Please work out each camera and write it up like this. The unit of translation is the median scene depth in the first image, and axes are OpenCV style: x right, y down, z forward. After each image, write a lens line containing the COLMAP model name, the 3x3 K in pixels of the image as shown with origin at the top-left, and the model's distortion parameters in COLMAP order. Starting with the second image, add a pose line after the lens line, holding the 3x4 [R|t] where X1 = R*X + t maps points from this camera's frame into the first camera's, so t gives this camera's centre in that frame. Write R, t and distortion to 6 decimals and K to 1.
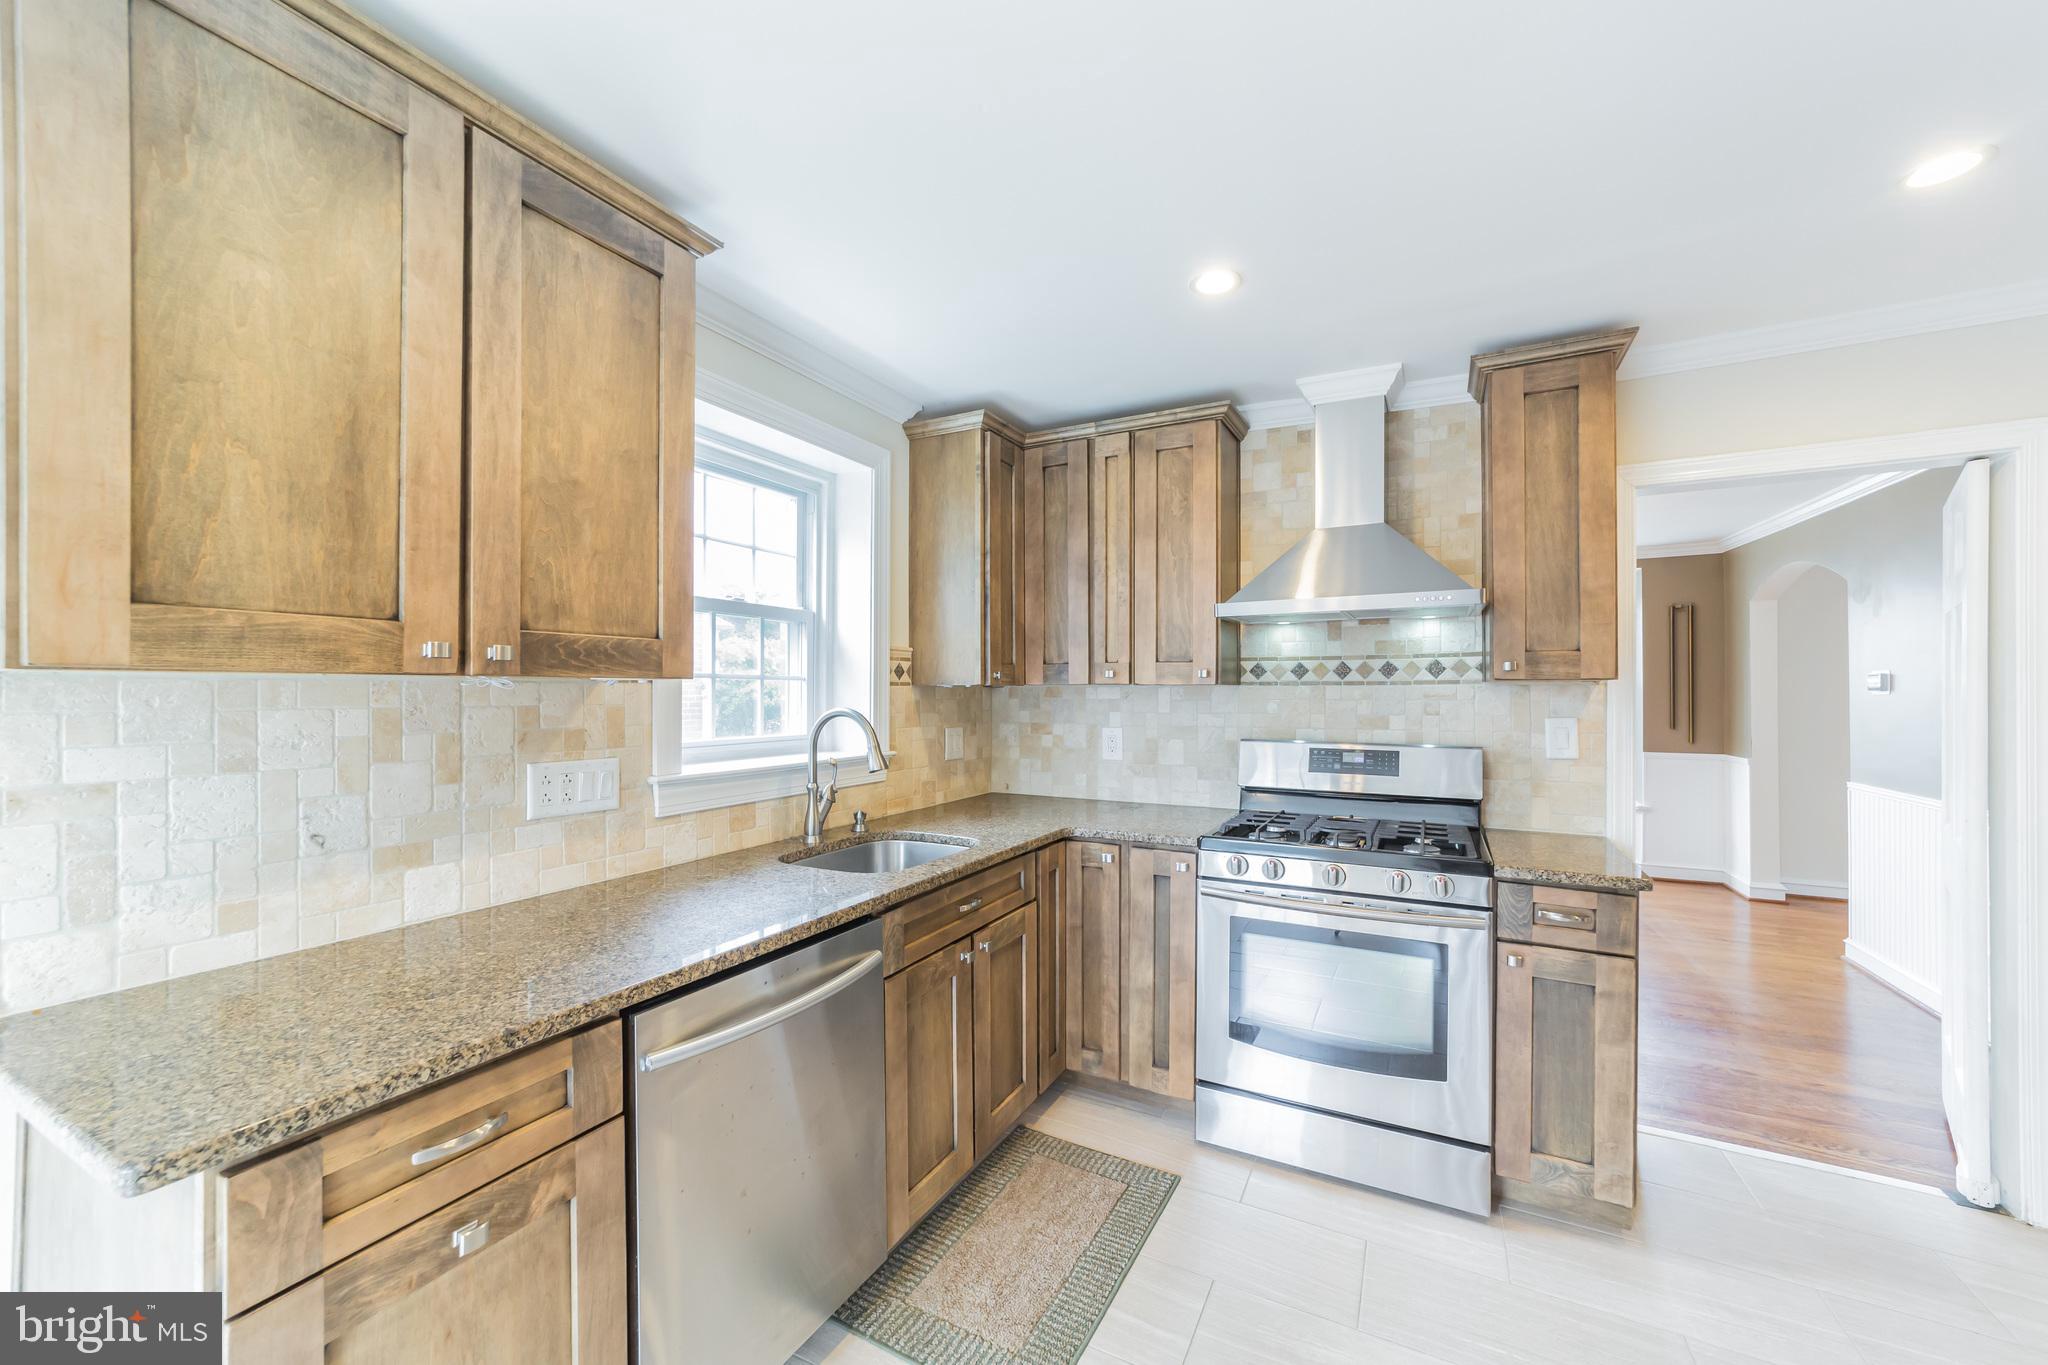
lens RADIAL K [[799.5, 0, 1011.1], [0, 799.5, 687.3], [0, 0, 1]] dist [-0.010511, 0.006457]
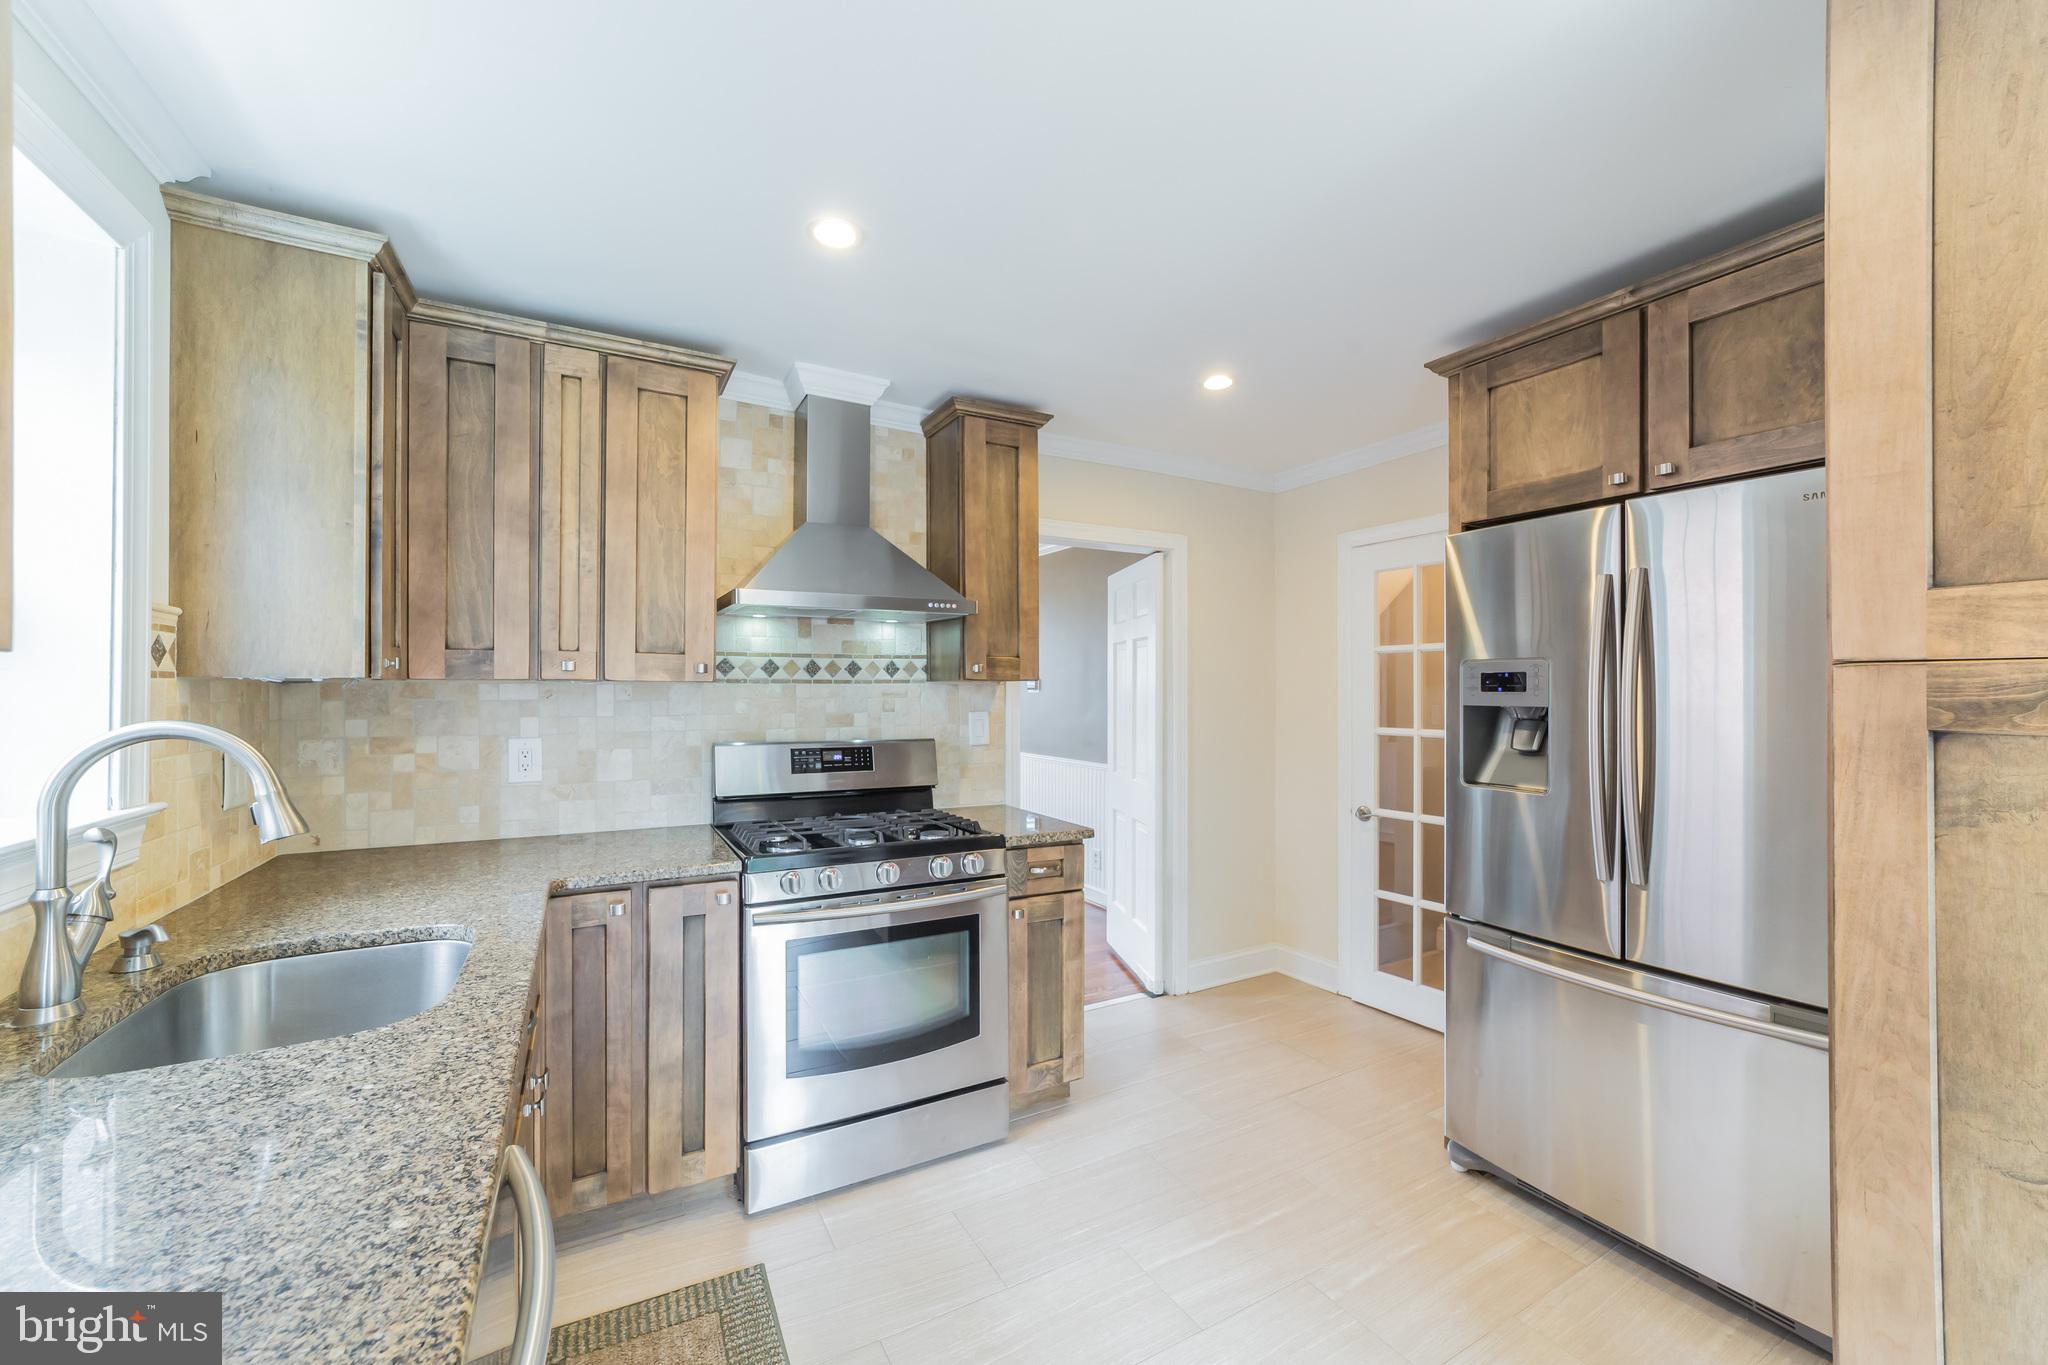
lens RADIAL K [[799.5, 0, 1021.9], [0, 799.5, 683.4], [0, 0, 1]] dist [-0.010511, 0.006457]
pose [[0.552906, 0.008179, 0.833204, -0.269326], [-0.004856, 0.999966, -0.006593, 0.002539], [-0.833230, -0.000400, 0.552927, 0.238496]]
